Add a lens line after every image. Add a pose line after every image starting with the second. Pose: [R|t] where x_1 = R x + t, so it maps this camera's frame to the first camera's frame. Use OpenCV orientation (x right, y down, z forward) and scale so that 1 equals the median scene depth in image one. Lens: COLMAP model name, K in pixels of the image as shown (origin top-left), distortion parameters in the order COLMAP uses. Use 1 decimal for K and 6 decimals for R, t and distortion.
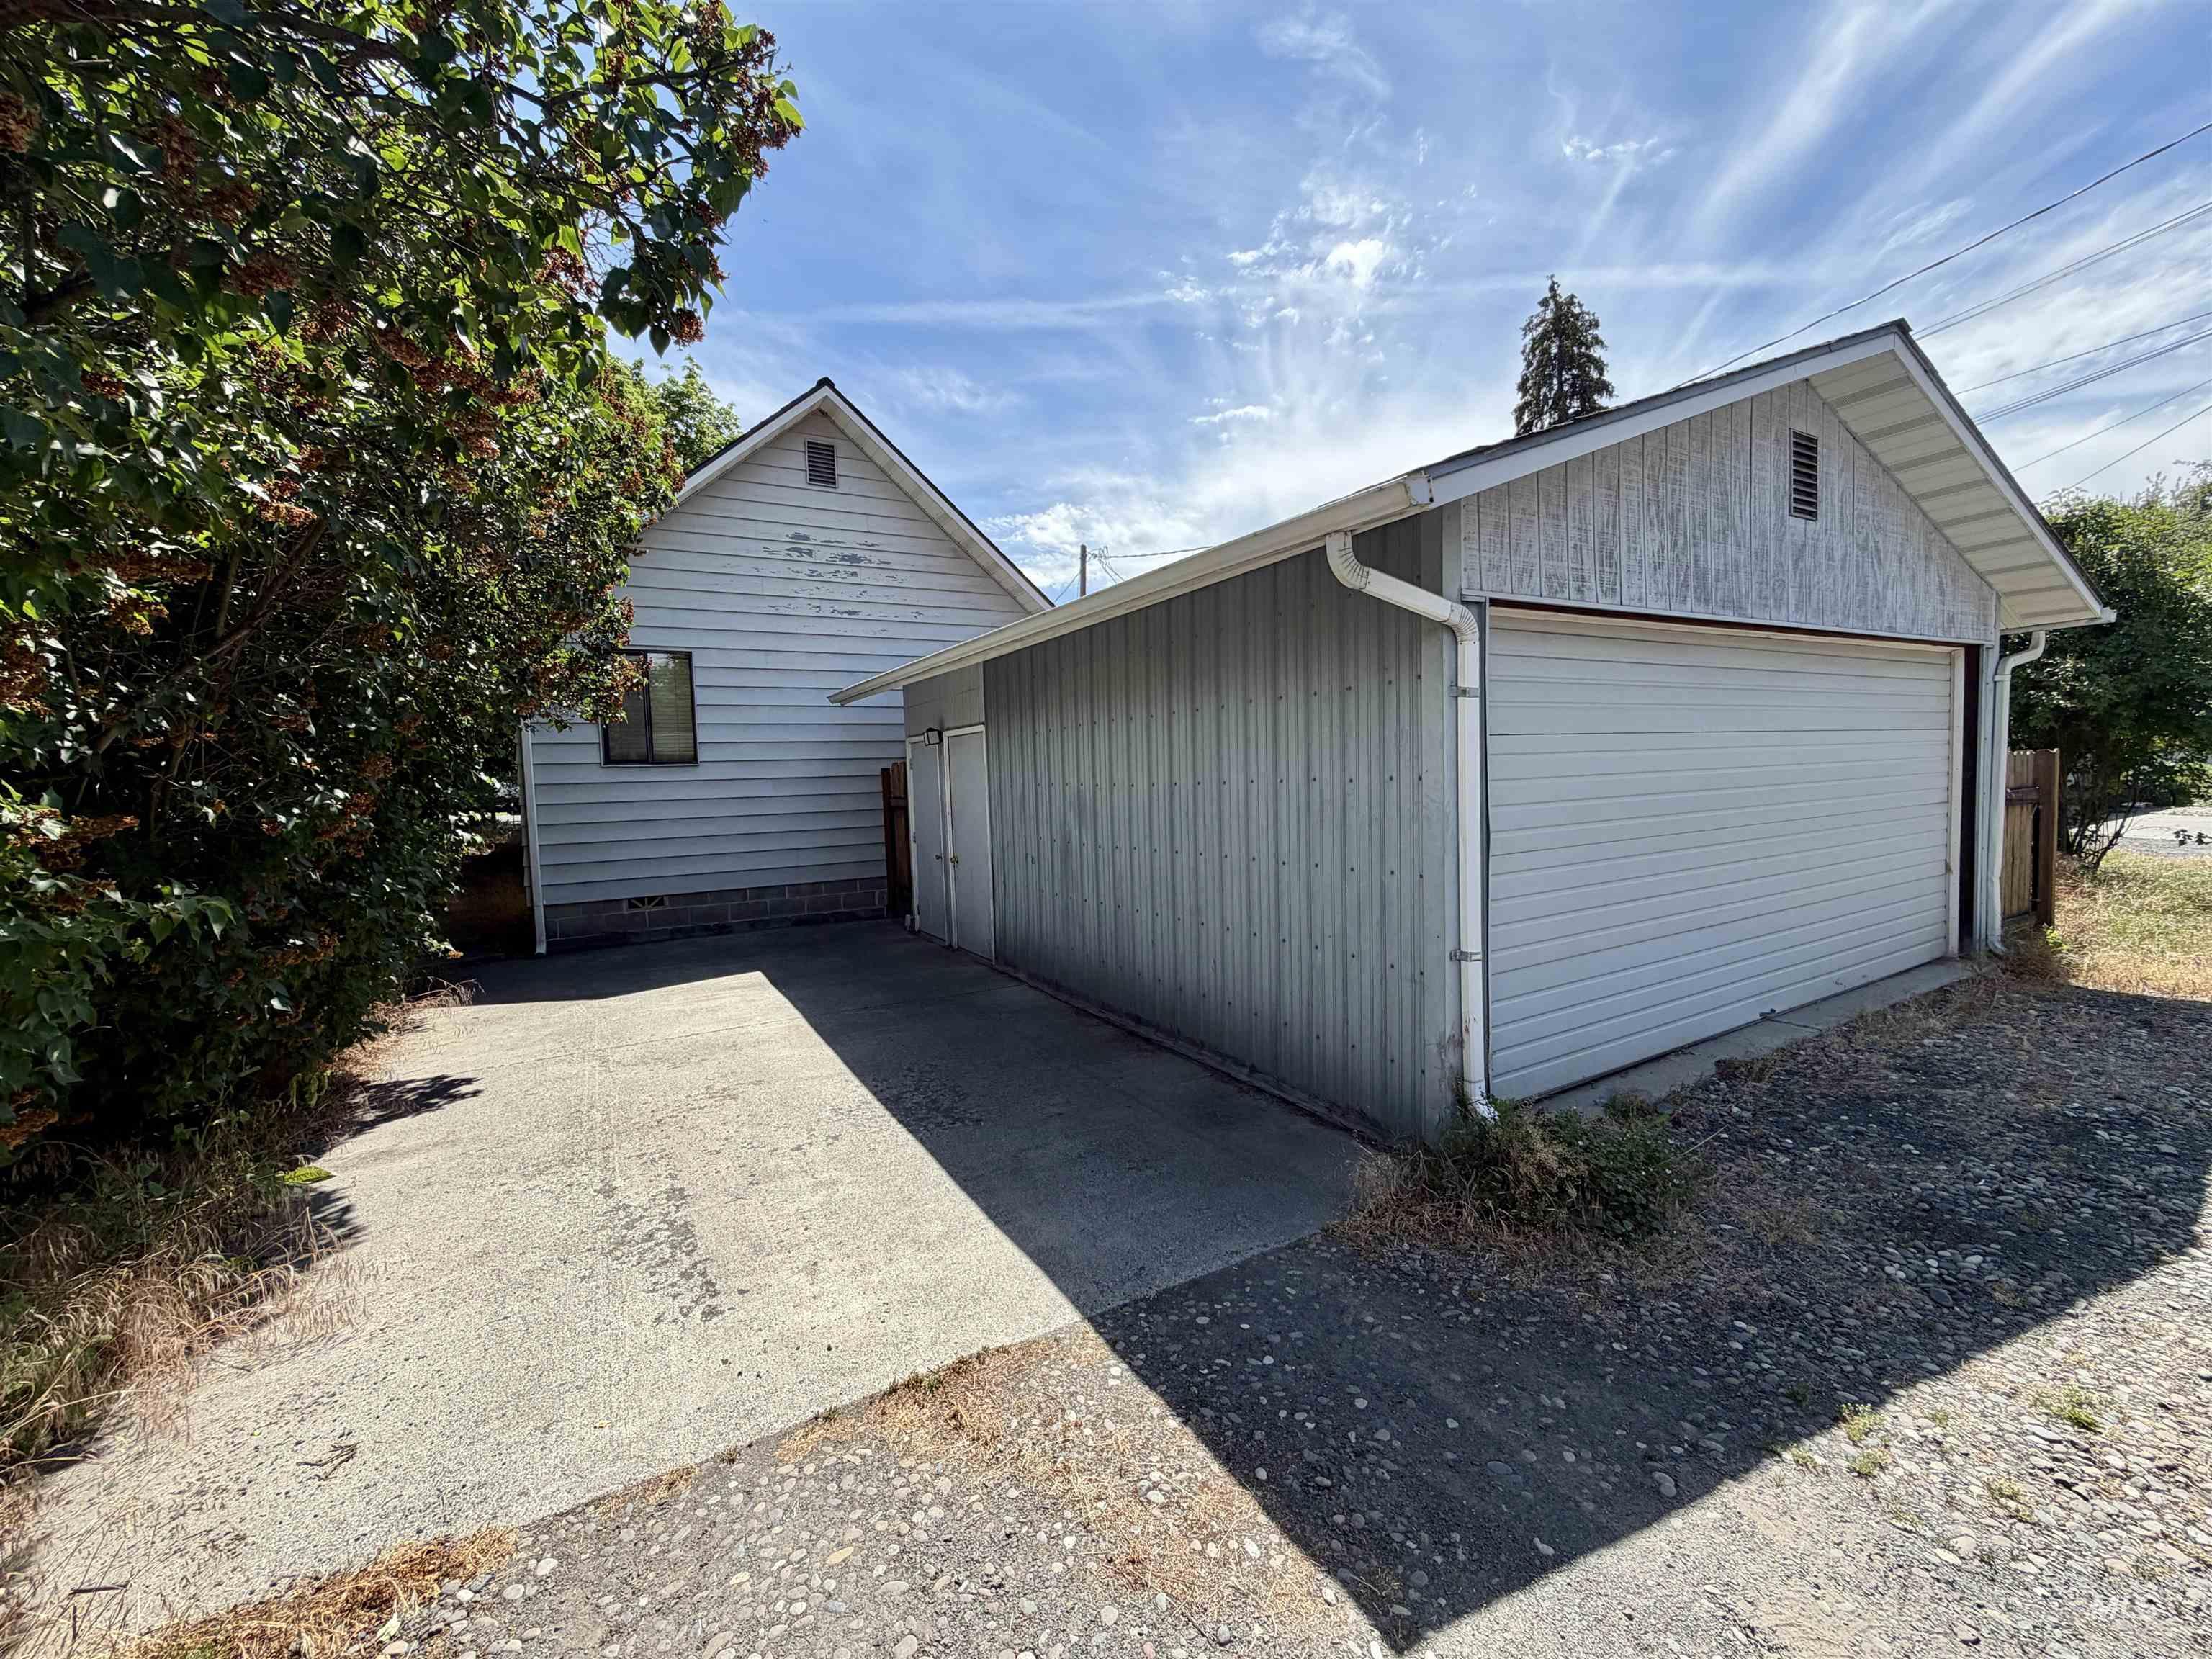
lens RADIAL K [[893.4, 0, 1104.5], [0, 893.4, 828.4], [0, 0, 1]] dist [0.001417, 0.000102]
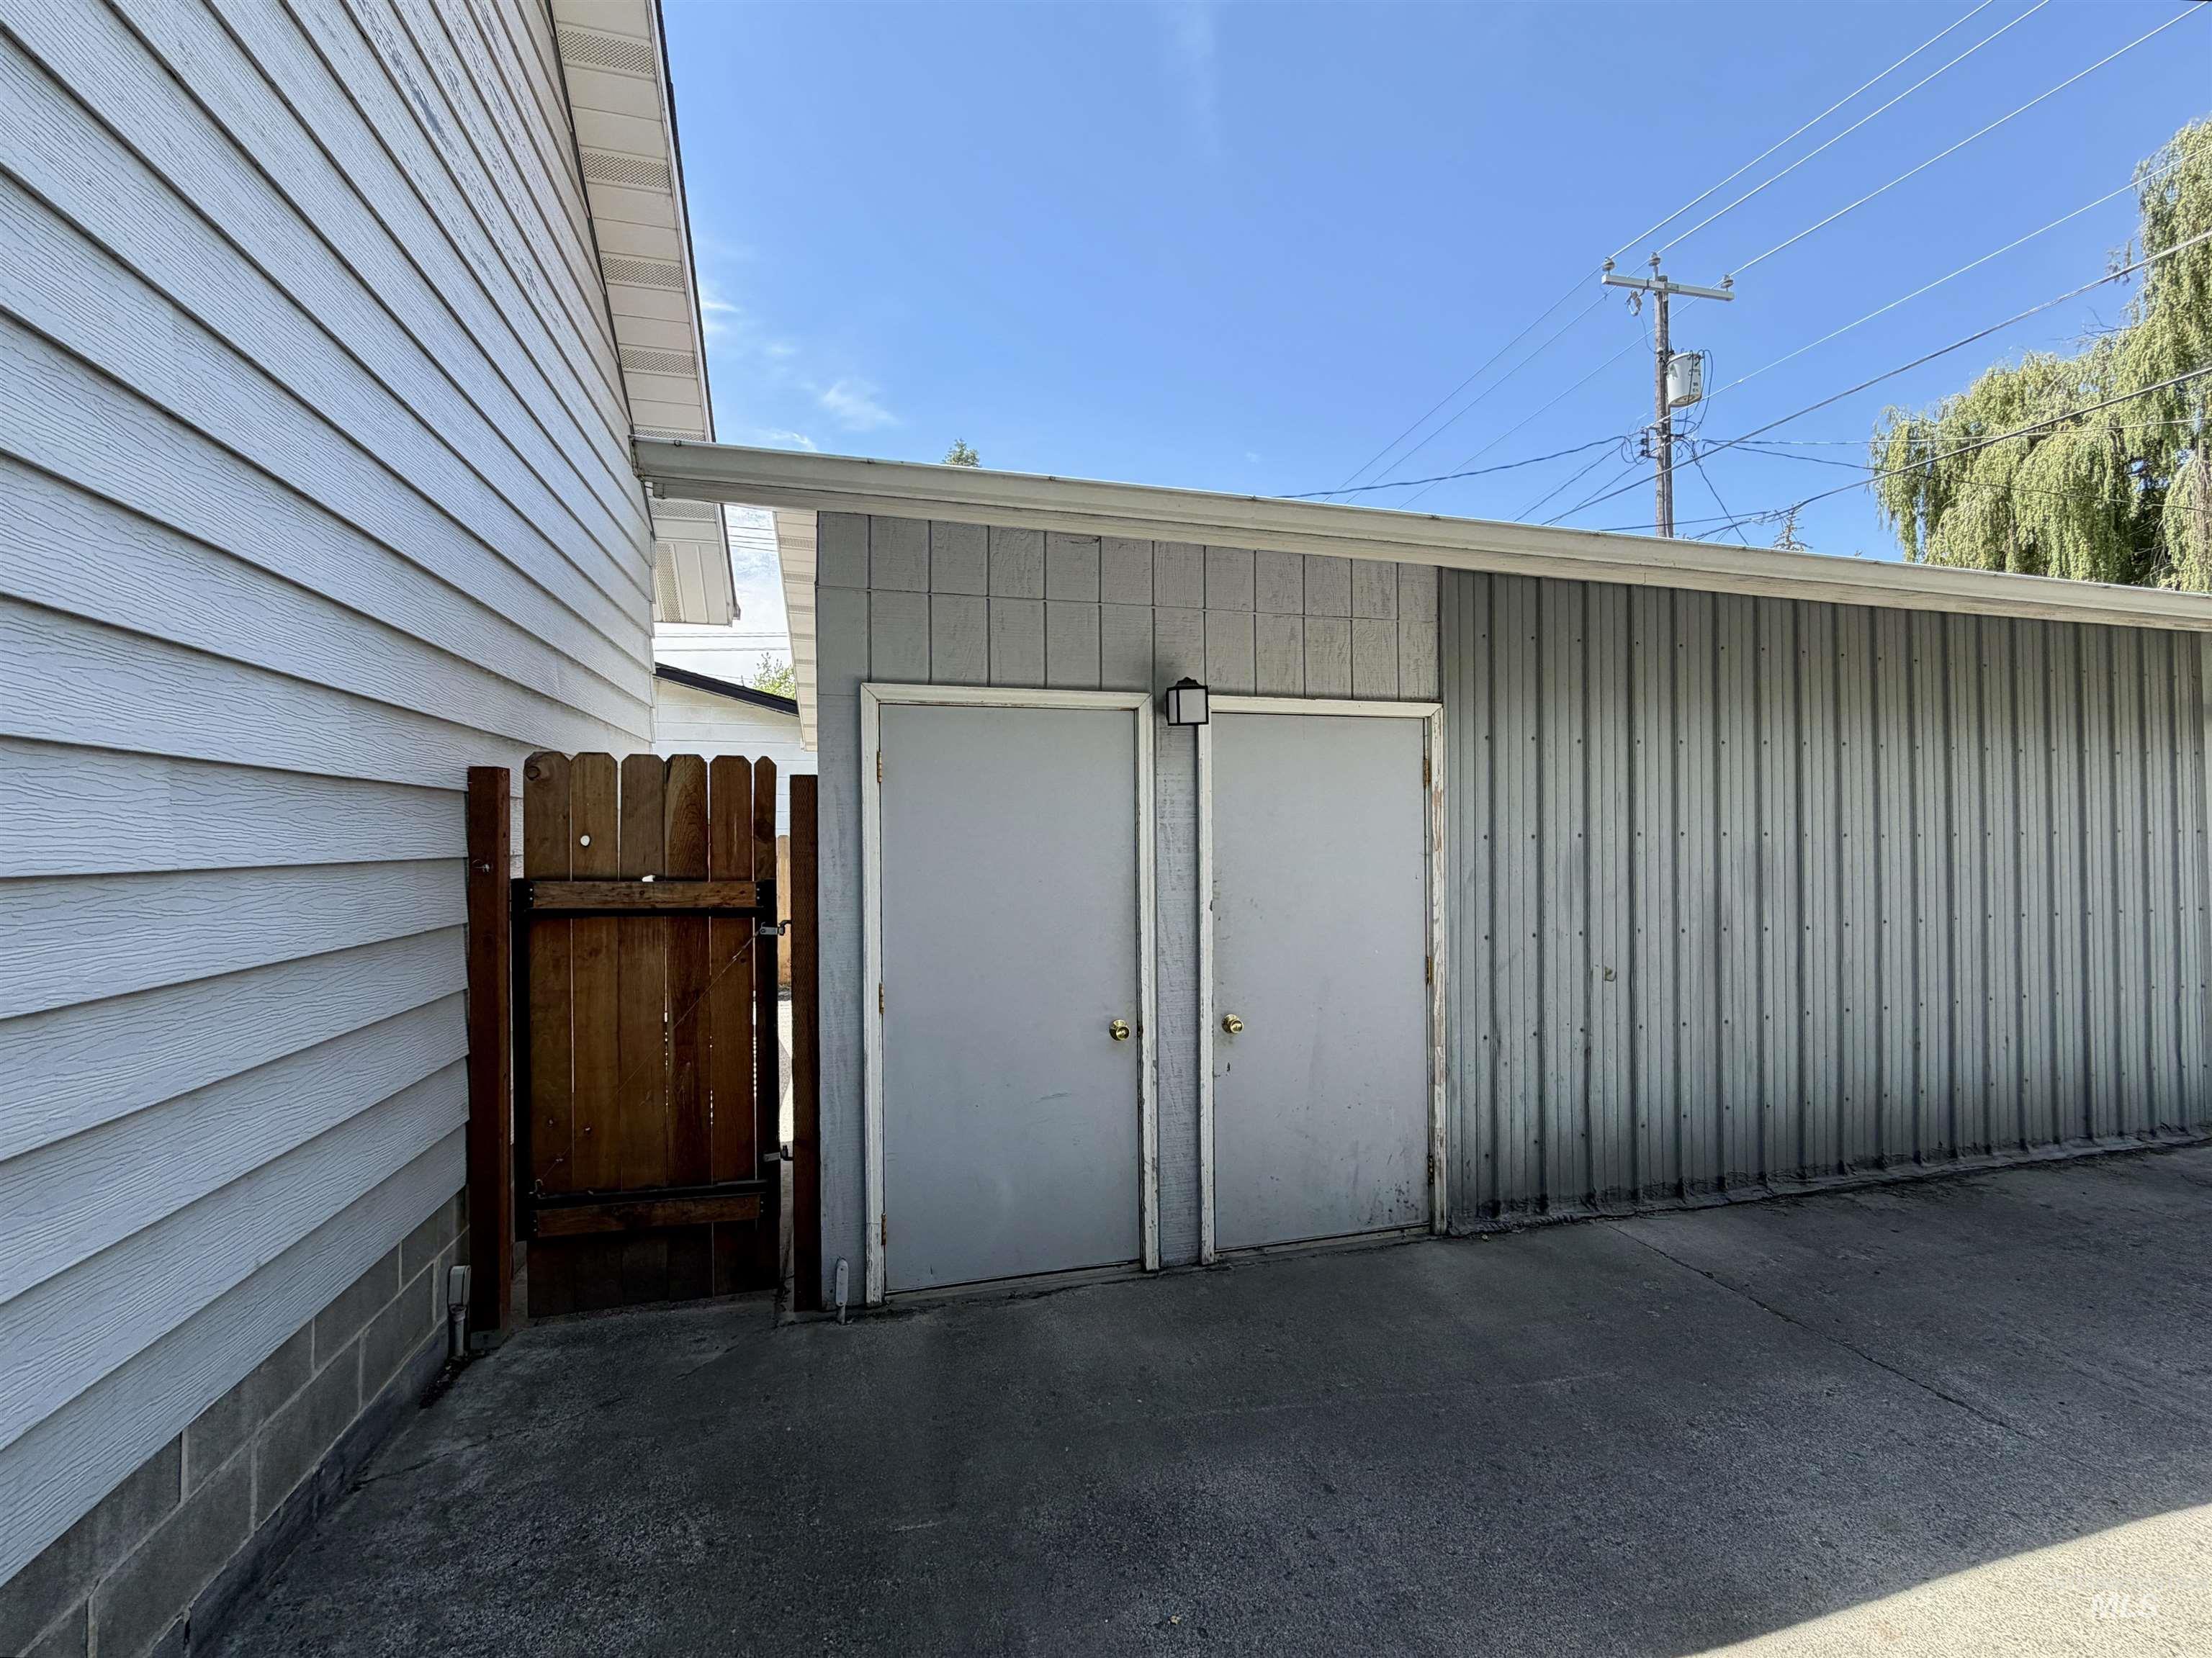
lens RADIAL K [[893.3, 0, 1100.6], [0, 893.3, 826.9], [0, 0, 1]] dist [0.001417, 0.000102]
pose [[0.265797, 0.034387, 0.963416, -0.776816], [0.053146, 0.997321, -0.050259, -0.048444], [-0.962563, 0.064560, 0.263257, 1.306232]]
